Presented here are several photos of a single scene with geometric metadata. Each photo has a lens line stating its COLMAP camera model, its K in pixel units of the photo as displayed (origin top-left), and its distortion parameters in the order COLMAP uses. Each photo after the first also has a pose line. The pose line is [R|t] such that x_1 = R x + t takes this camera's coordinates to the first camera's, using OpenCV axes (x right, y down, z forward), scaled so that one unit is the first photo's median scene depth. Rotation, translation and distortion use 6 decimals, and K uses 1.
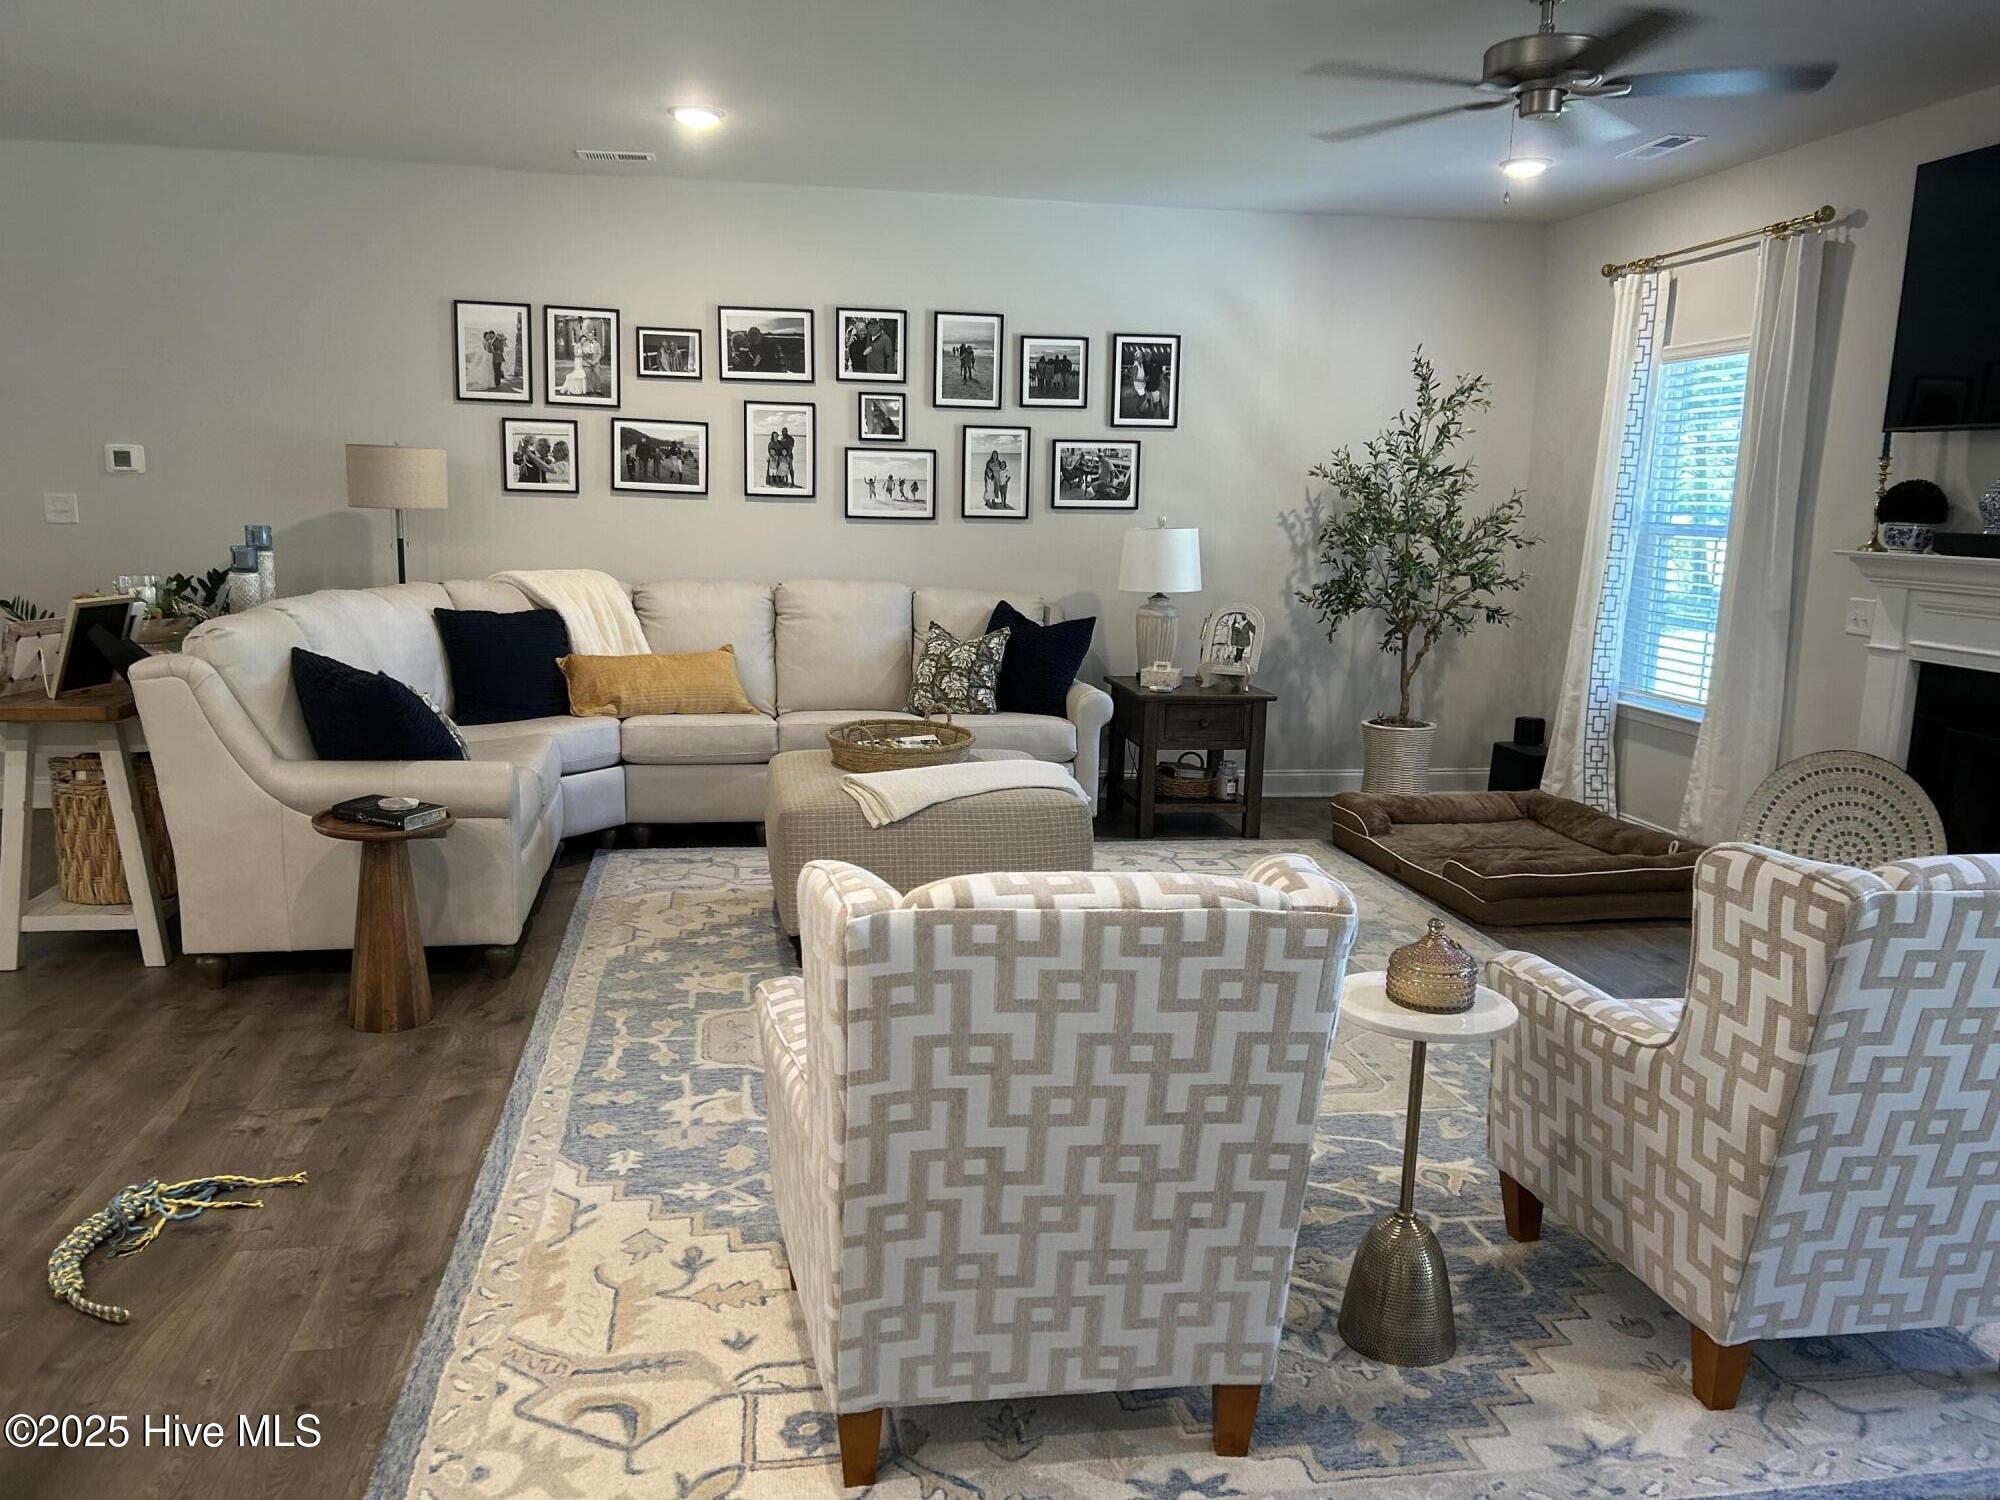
lens RADIAL K [[1522.2, 0, 989.5], [0, 1522.2, 754.6], [0, 0, 1]] dist [0.042130, -0.035999]
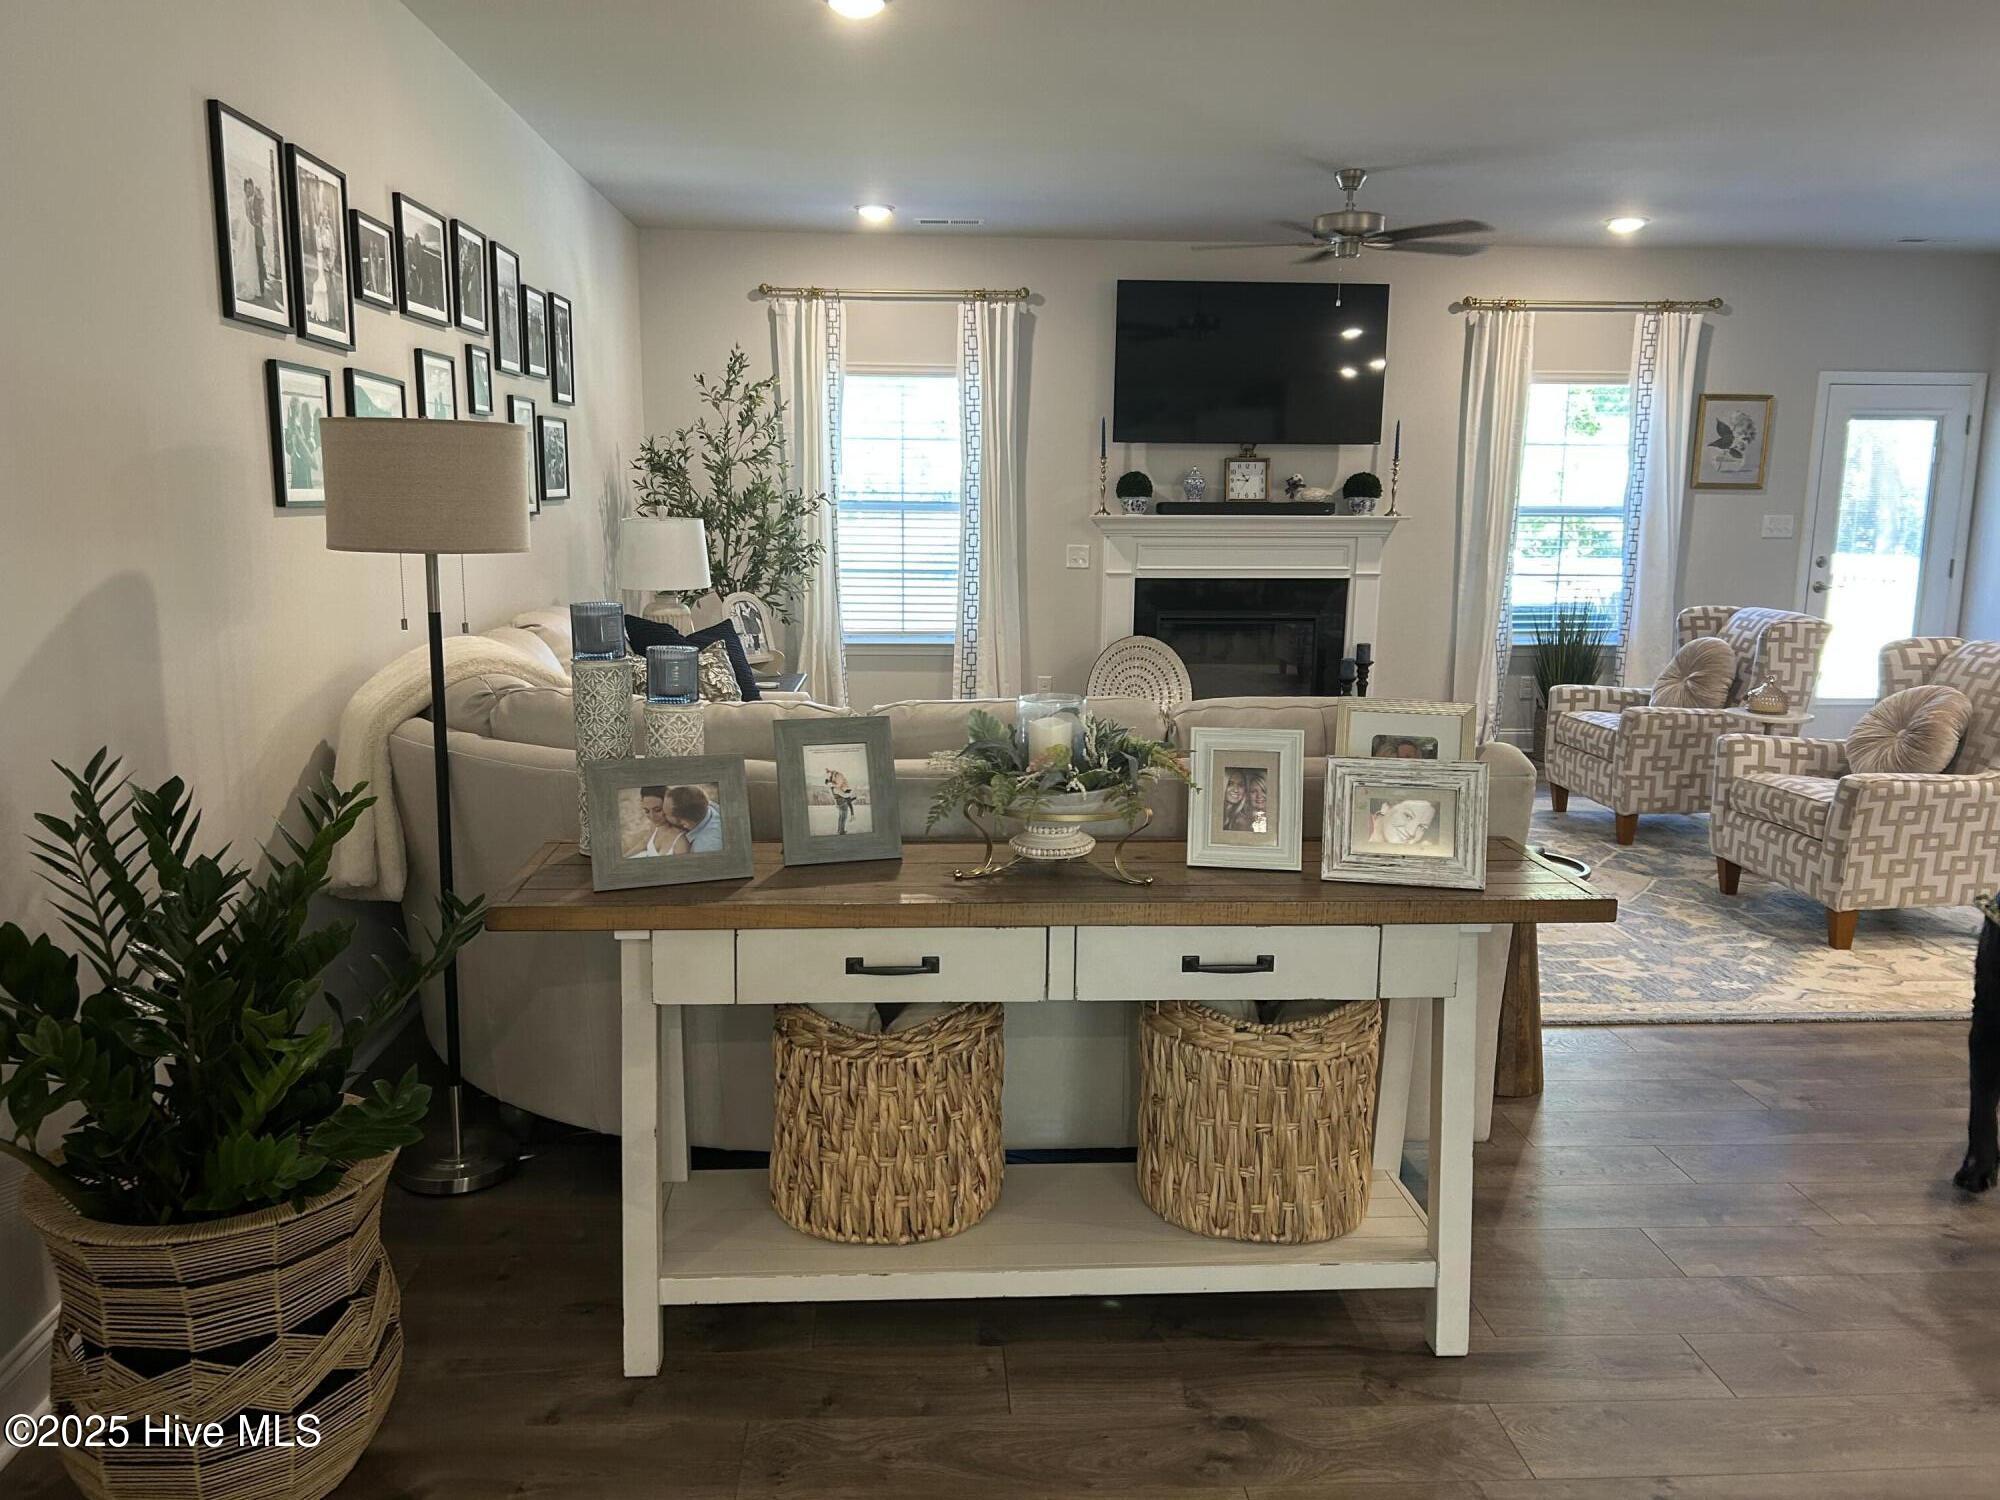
lens RADIAL K [[1522.2, 0, 989.5], [0, 1522.2, 754.6], [0, 0, 1]] dist [0.042130, -0.035999]
pose [[0.092435, -0.196262, 0.976185, -1.122862], [0.160395, 0.970514, 0.179934, -0.206113], [-0.982715, 0.139943, 0.121189, 1.012405]]
